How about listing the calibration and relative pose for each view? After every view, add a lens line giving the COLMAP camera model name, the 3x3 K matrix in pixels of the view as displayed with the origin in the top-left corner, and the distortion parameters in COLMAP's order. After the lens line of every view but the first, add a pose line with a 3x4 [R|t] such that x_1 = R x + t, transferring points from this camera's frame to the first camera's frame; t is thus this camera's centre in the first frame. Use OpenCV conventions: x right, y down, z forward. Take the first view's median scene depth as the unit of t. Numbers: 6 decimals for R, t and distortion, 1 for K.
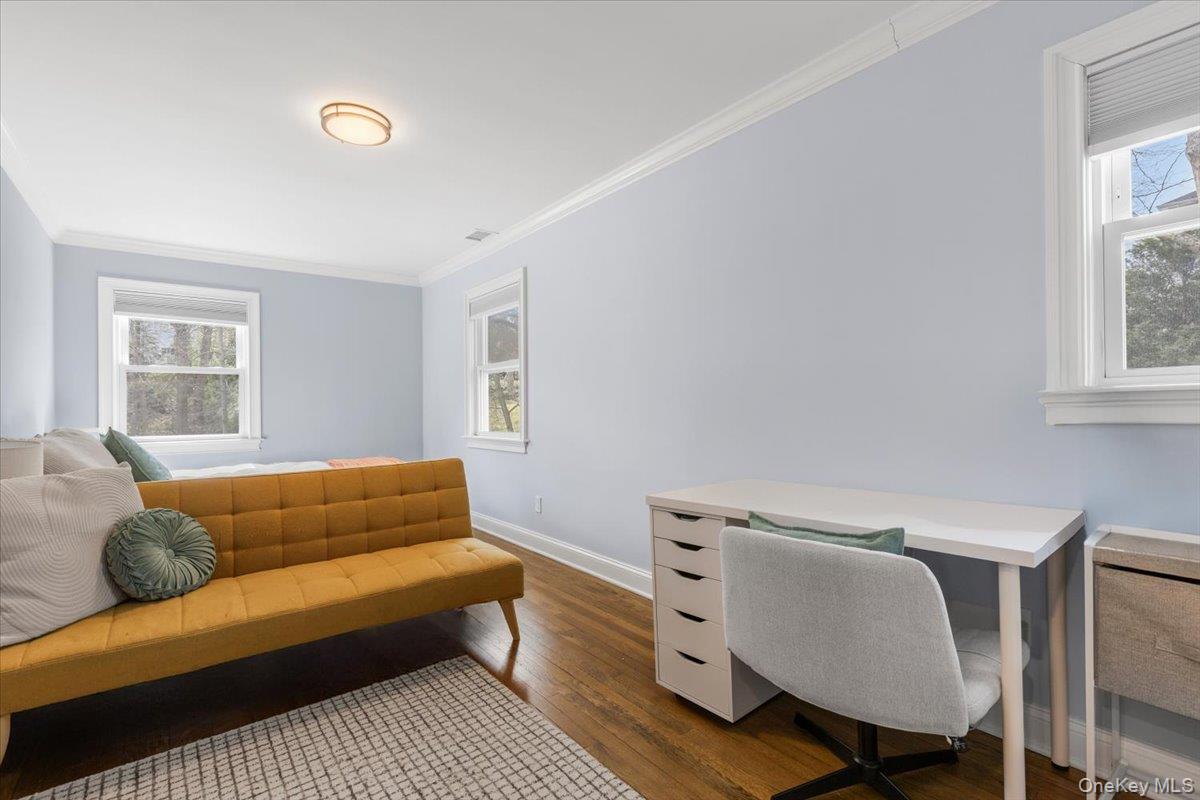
lens RADIAL K [[534.1, 0, 602.5], [0, 534.1, 400.9], [0, 0, 1]] dist [0.009024, -0.000993]
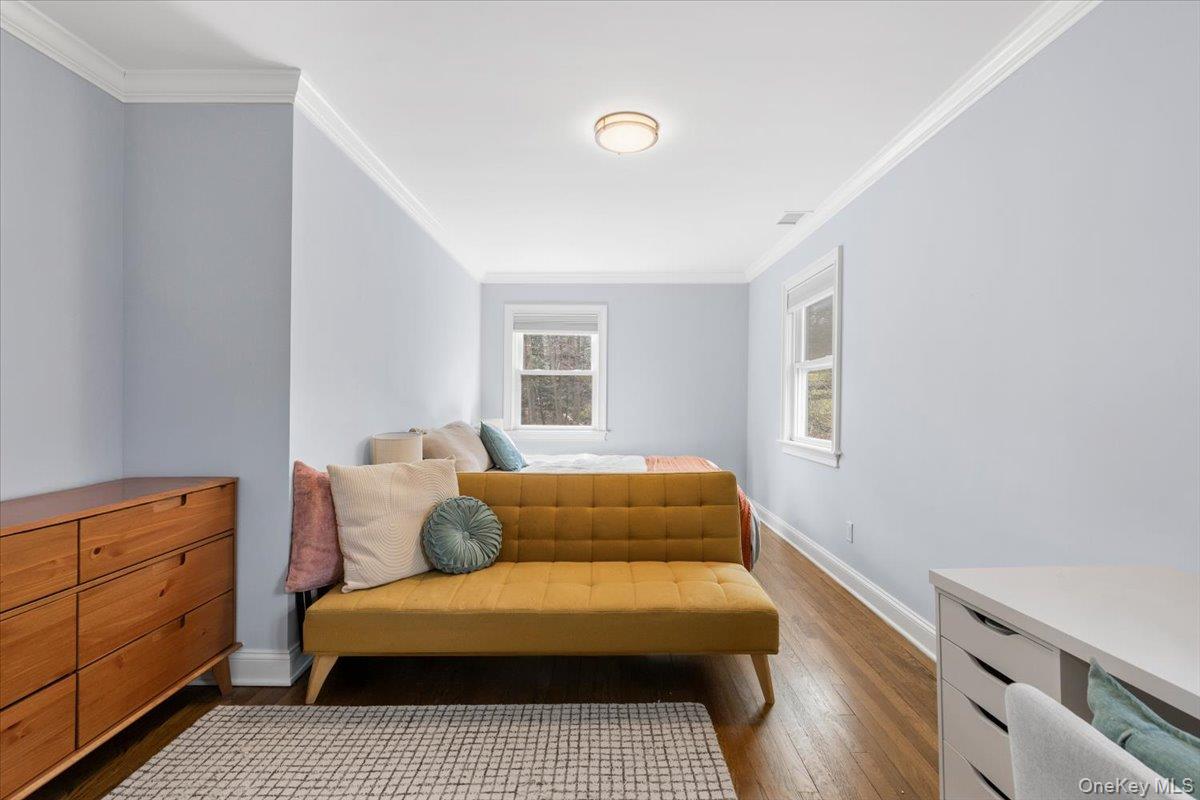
lens RADIAL K [[534.1, 0, 604.6], [0, 534.1, 396.4], [0, 0, 1]] dist [0.009024, -0.000993]
pose [[0.792829, 0.011552, -0.609335, 0.155281], [-0.007246, 0.999928, 0.009529, -0.038476], [0.609401, -0.003140, 0.792856, 0.215790]]
